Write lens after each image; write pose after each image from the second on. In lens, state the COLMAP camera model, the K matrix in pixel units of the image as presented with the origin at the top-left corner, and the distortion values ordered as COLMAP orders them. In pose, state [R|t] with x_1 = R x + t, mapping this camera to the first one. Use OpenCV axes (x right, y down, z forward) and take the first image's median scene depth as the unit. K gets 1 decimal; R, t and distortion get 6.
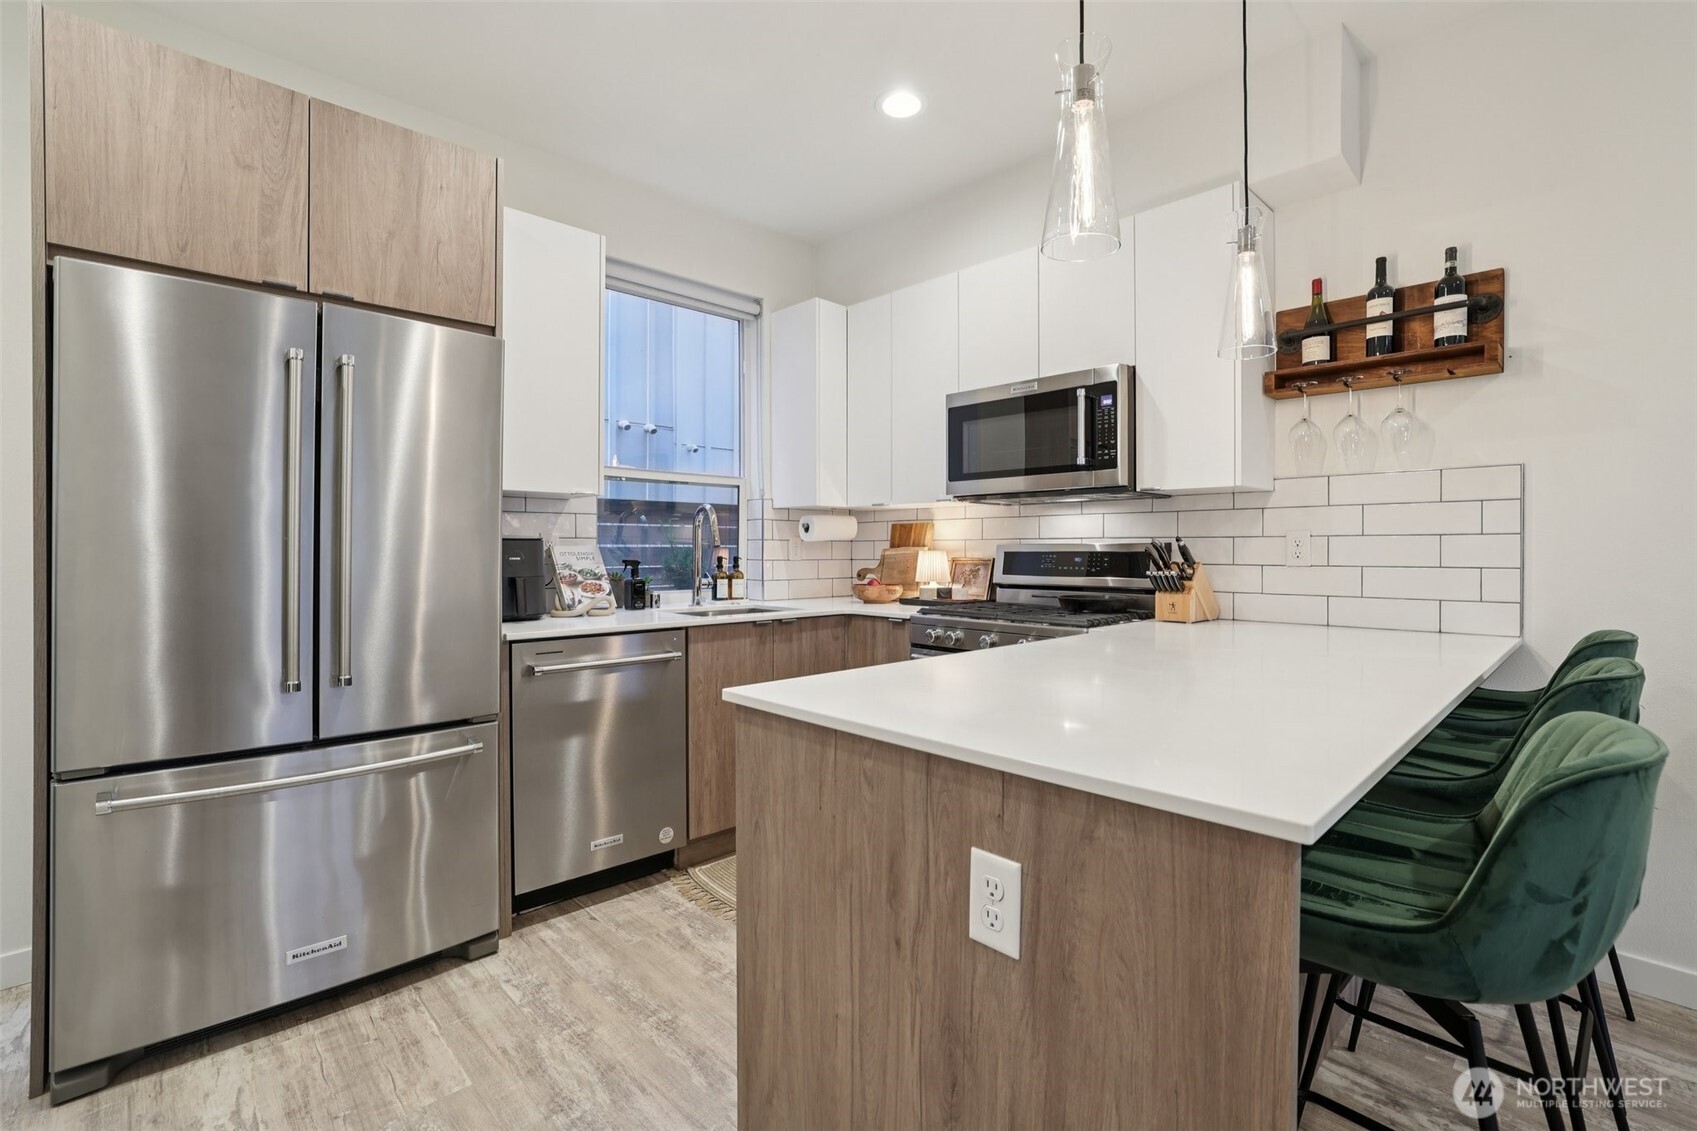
lens RADIAL K [[733.9, 0, 844.2], [0, 733.9, 553.1], [0, 0, 1]] dist [-0.024256, 0.004999]
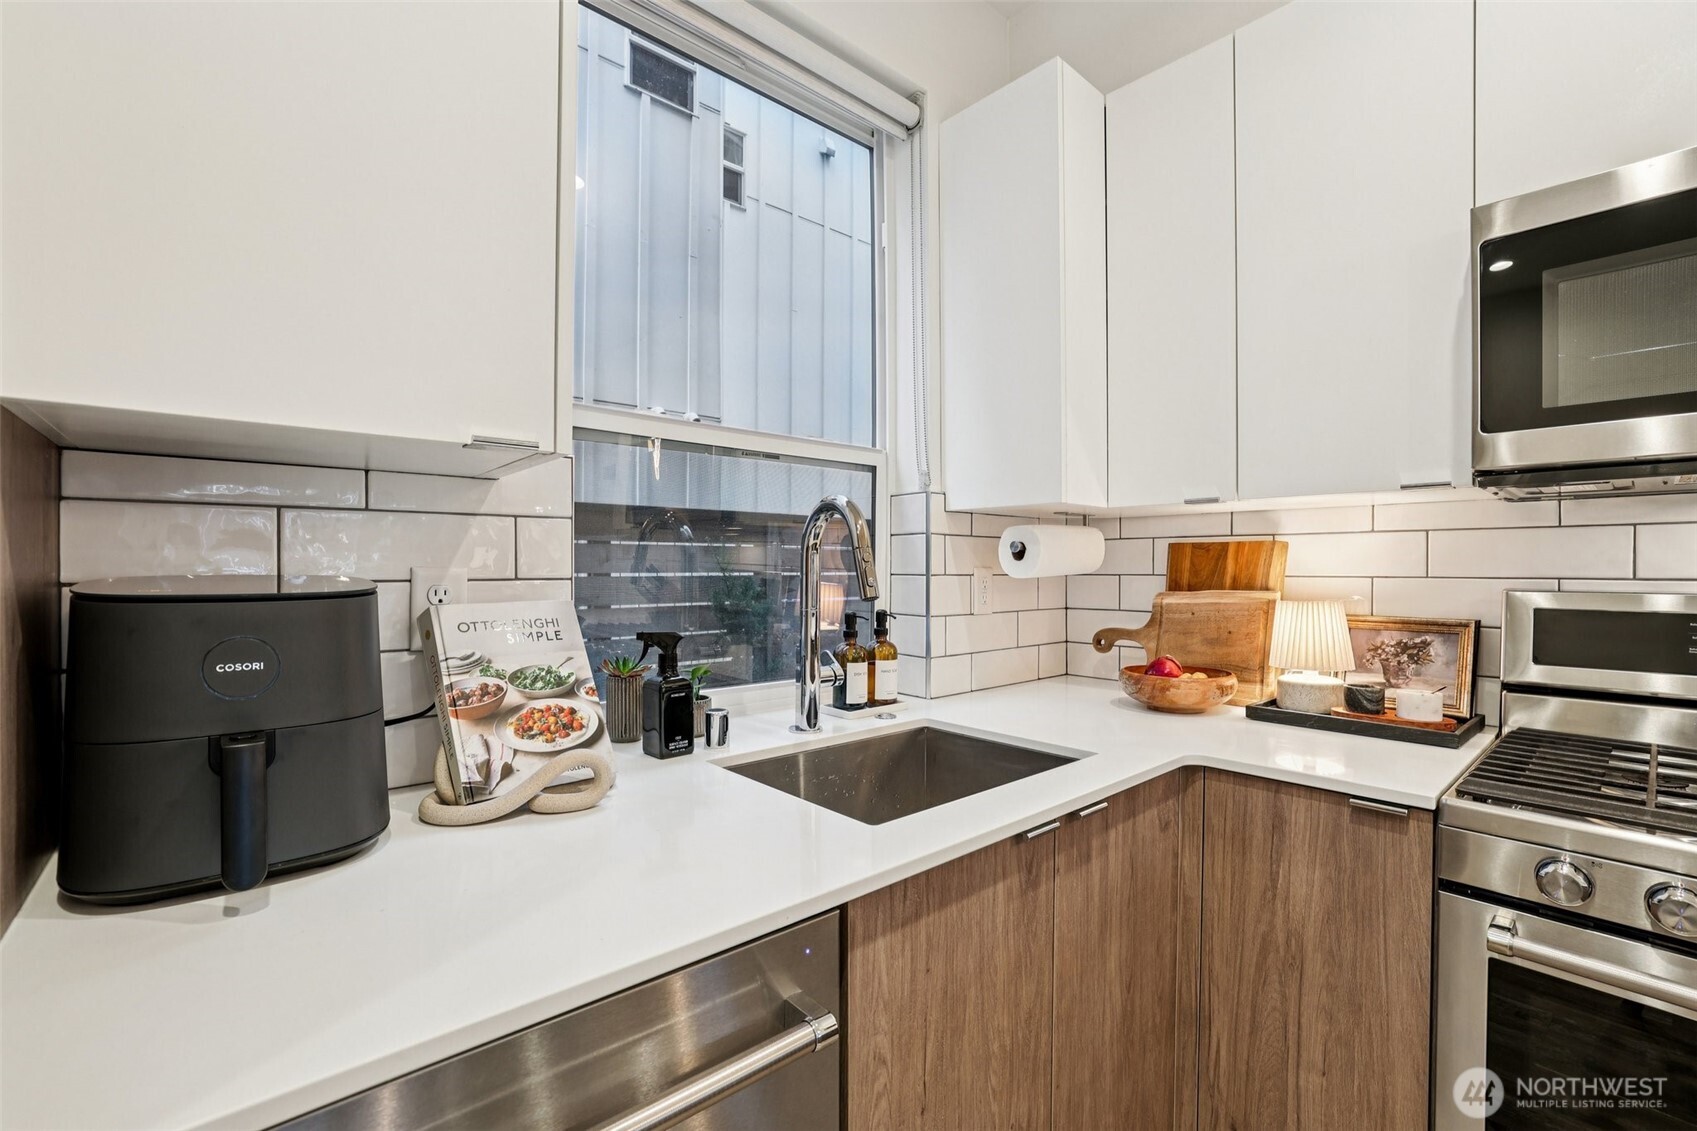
lens RADIAL K [[733.9, 0, 853.6], [0, 733.9, 580.0], [0, 0, 1]] dist [-0.024256, 0.004999]
pose [[0.999294, 0.001247, -0.037546, -0.205910], [-0.000861, 0.999947, 0.010293, -0.028839], [0.037557, -0.010253, 0.999242, 0.733853]]
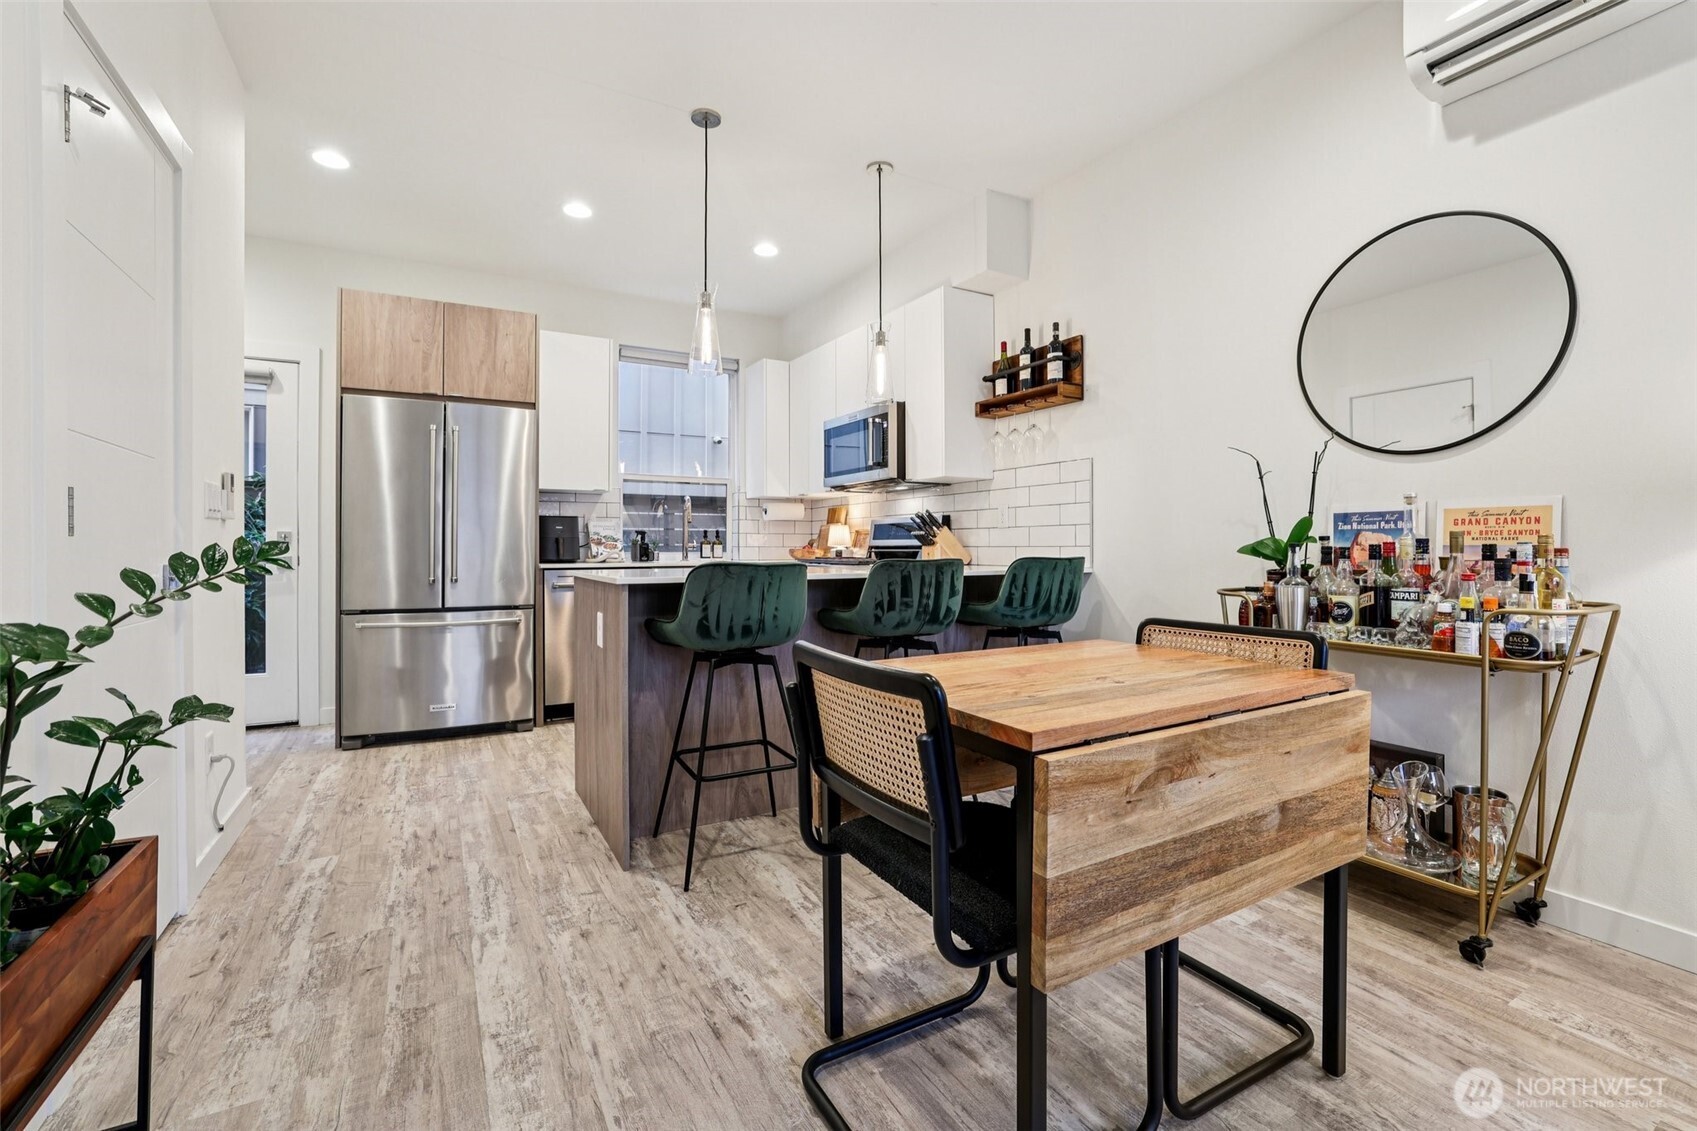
lens RADIAL K [[733.9, 0, 848.2], [0, 733.9, 551.7], [0, 0, 1]] dist [-0.024256, 0.004999]
pose [[0.969732, 0.001790, -0.244165, 0.668821], [-0.002376, 0.999995, -0.002105, 0.070038], [0.244160, 0.002622, 0.969731, -0.557642]]
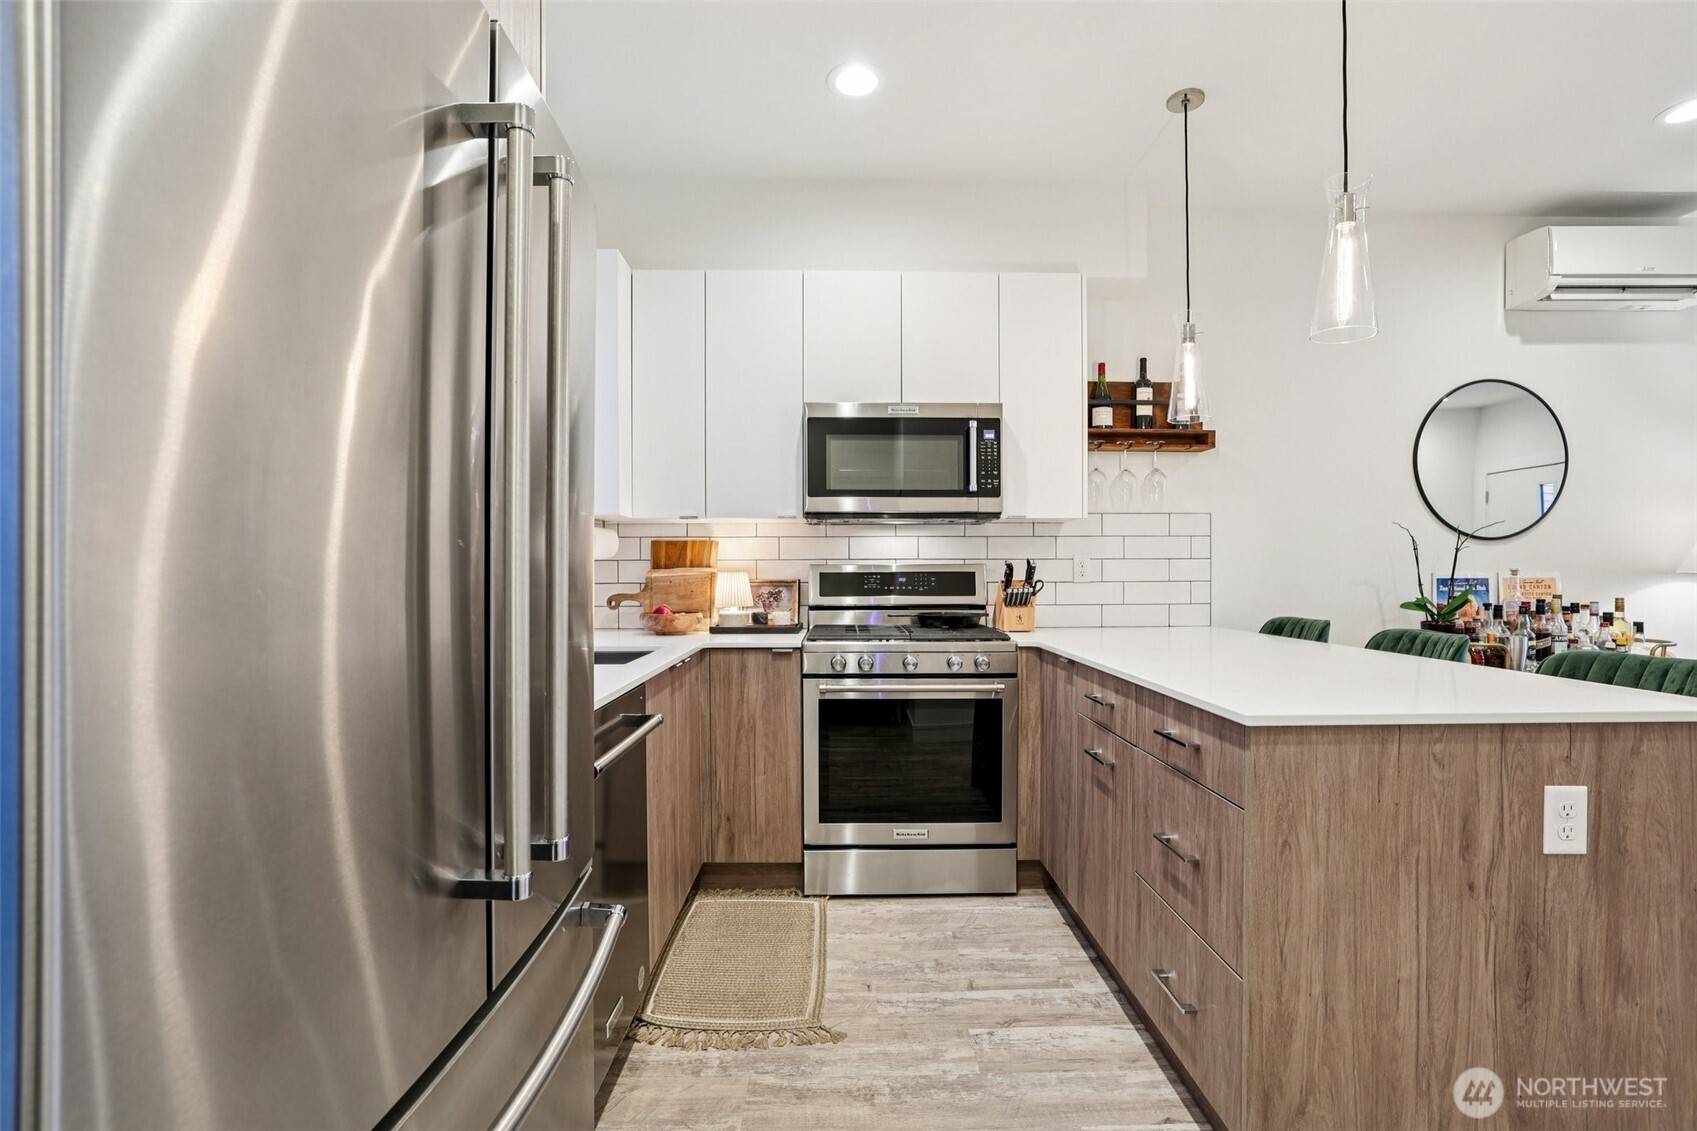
lens RADIAL K [[771.5, 0, 841.1], [0, 771.5, 580.0], [0, 0, 1]] dist [-0.018836, 0.007360]
pose [[0.692191, -0.010648, 0.721636, -0.640642], [0.007263, 0.999943, 0.007788, 0.000383], [-0.721678, -0.000150, 0.692229, 0.355131]]
